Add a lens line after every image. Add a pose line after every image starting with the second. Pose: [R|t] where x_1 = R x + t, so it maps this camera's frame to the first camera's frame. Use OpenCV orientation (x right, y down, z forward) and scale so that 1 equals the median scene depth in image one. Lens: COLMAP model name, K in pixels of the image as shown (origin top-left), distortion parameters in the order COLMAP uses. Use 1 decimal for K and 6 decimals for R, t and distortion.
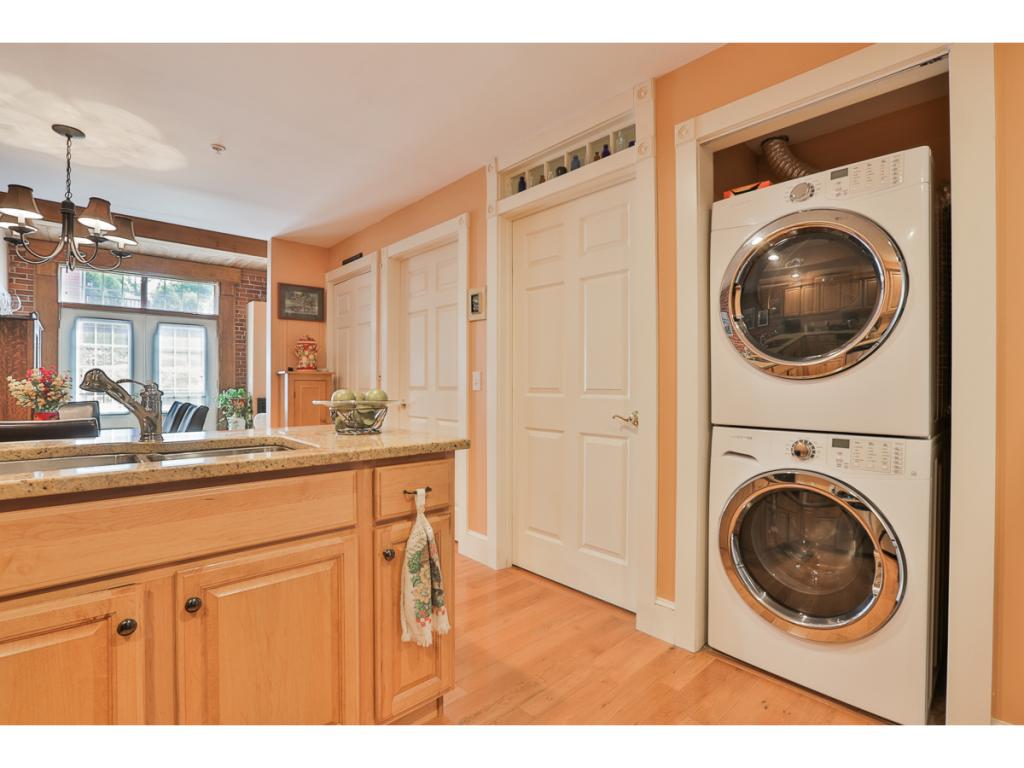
lens RADIAL K [[490.1, 0, 488.2], [0, 490.1, 384.3], [0, 0, 1]] dist [-0.029441, 0.010326]
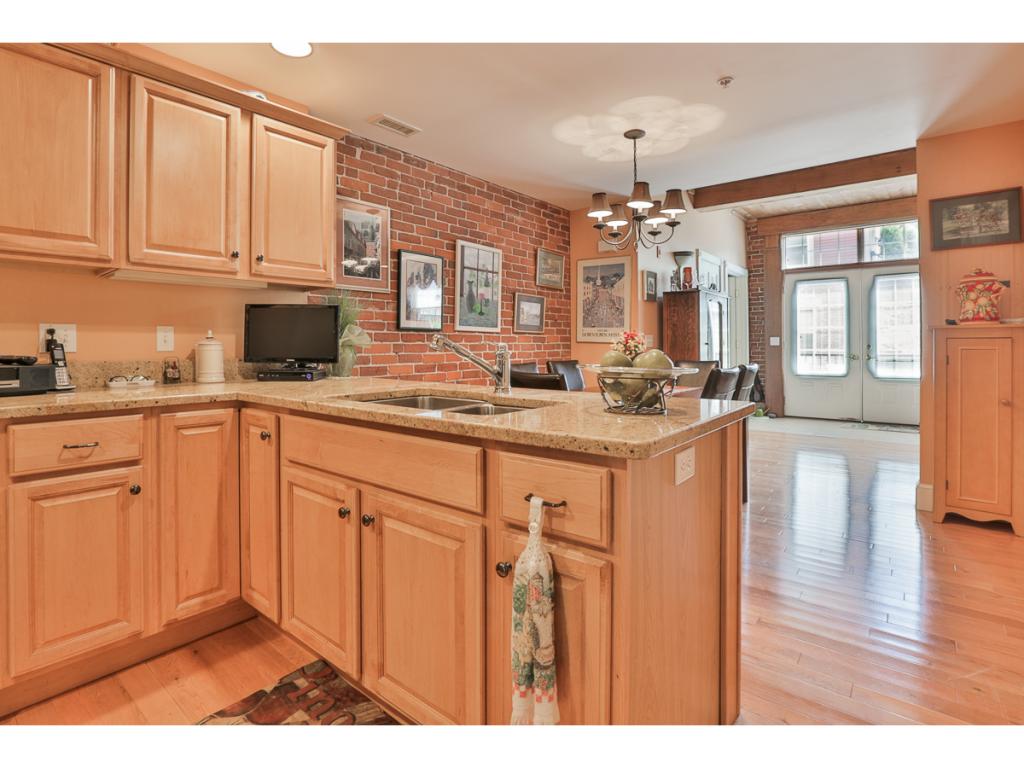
lens RADIAL K [[524.0, 0, 538.8], [0, 524.0, 345.5], [0, 0, 1]] dist [-0.031193, 0.008584]
pose [[0.169917, -0.002987, -0.985454, 0.204849], [0.003924, 0.999990, -0.002355, 0.001222], [0.985451, -0.003466, 0.169927, 0.309555]]
